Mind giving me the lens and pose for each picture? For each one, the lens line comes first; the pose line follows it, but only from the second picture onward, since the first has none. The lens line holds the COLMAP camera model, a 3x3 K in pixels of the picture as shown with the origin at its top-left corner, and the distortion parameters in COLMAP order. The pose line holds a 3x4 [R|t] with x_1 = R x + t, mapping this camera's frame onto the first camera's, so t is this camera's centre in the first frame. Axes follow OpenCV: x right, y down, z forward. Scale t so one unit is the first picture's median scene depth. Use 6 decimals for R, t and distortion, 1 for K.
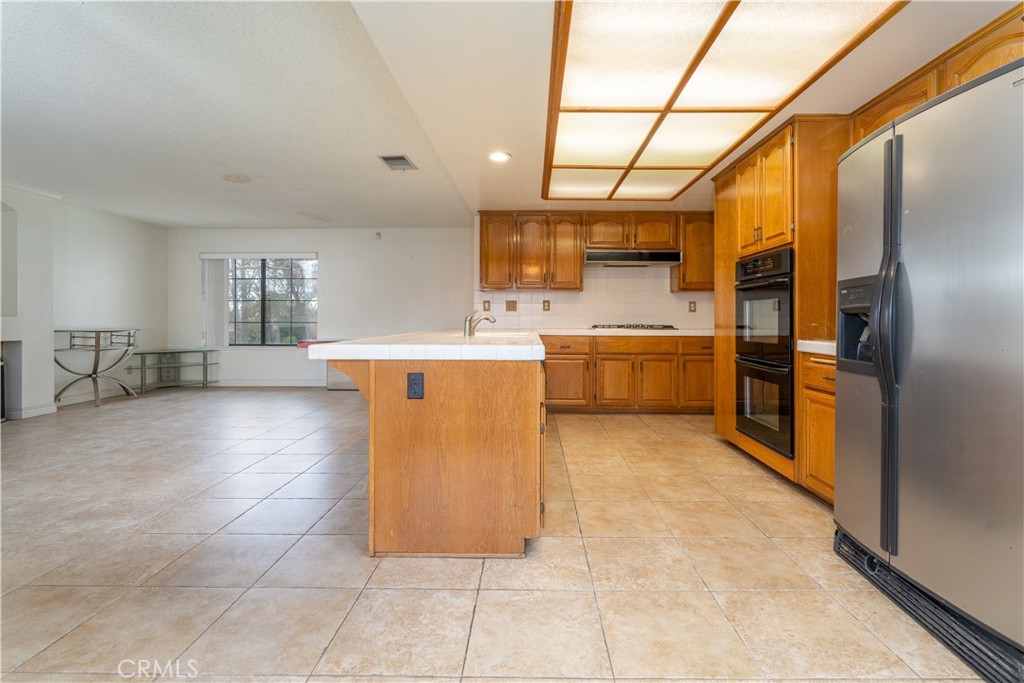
lens RADIAL K [[472.5, 0, 520.0], [0, 472.5, 311.3], [0, 0, 1]] dist [-0.001475, -0.000027]
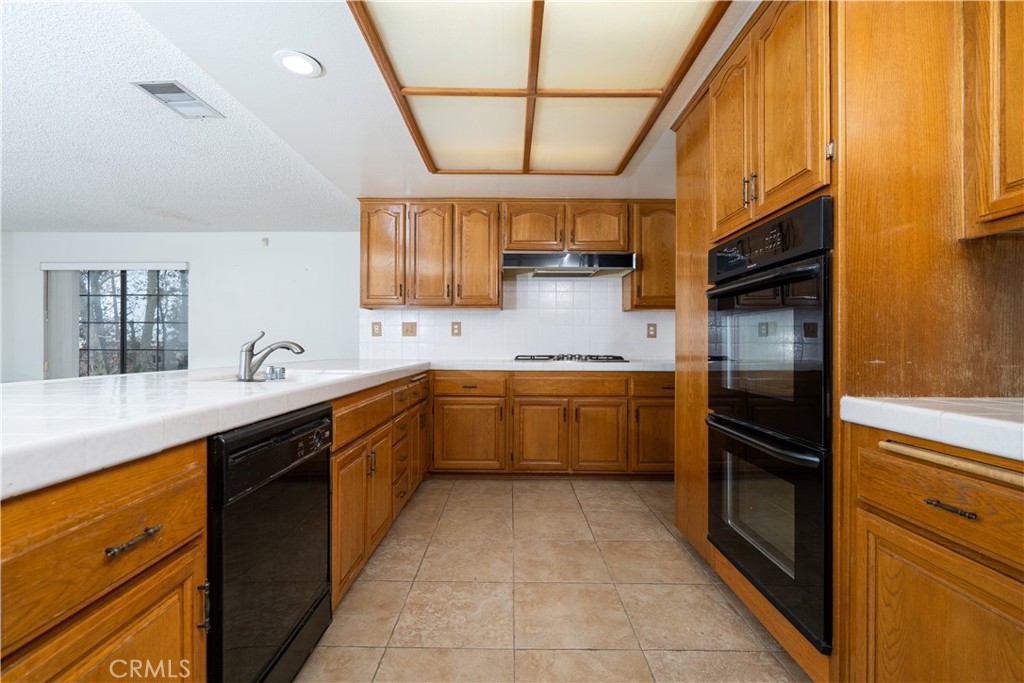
lens RADIAL K [[461.0, 0, 512.0], [0, 461.0, 341.5], [0, 0, 1]] dist [-0.000195, 0.000617]
pose [[0.999721, 0.001399, 0.023594, 0.153256], [-0.001580, 0.999970, 0.007648, 0.002814], [-0.023582, -0.007683, 0.999692, 0.332785]]
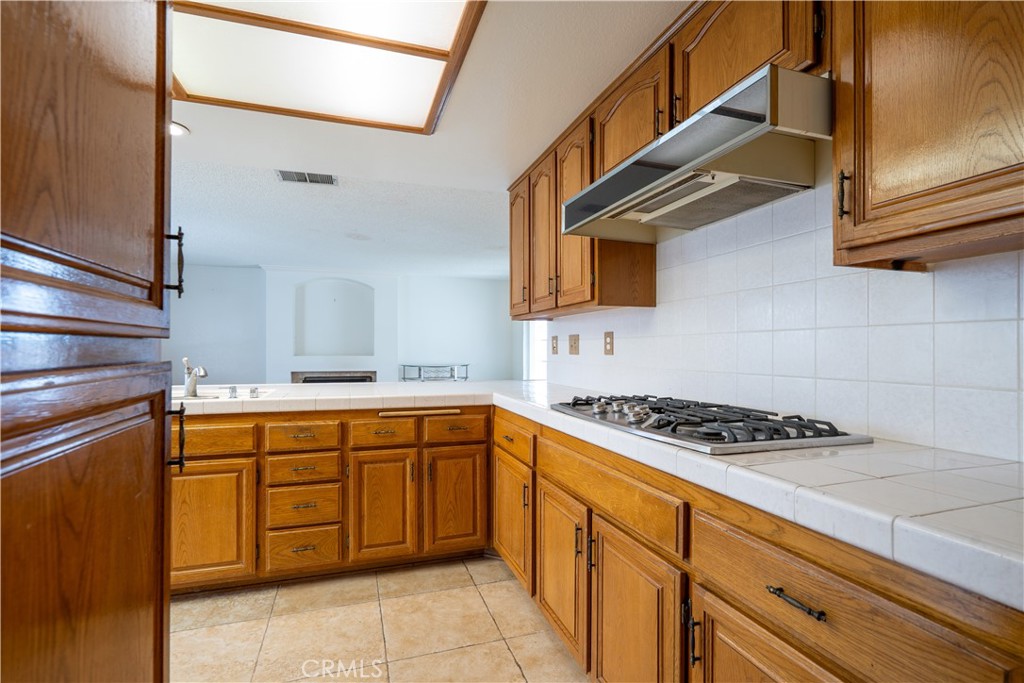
lens RADIAL K [[461.0, 0, 512.0], [0, 461.0, 341.5], [0, 0, 1]] dist [-0.000195, 0.000617]
pose [[0.325754, -0.007757, -0.945423, 0.542687], [0.004258, 0.999968, -0.006738, -0.013172], [0.945445, -0.001830, 0.325777, 0.928239]]
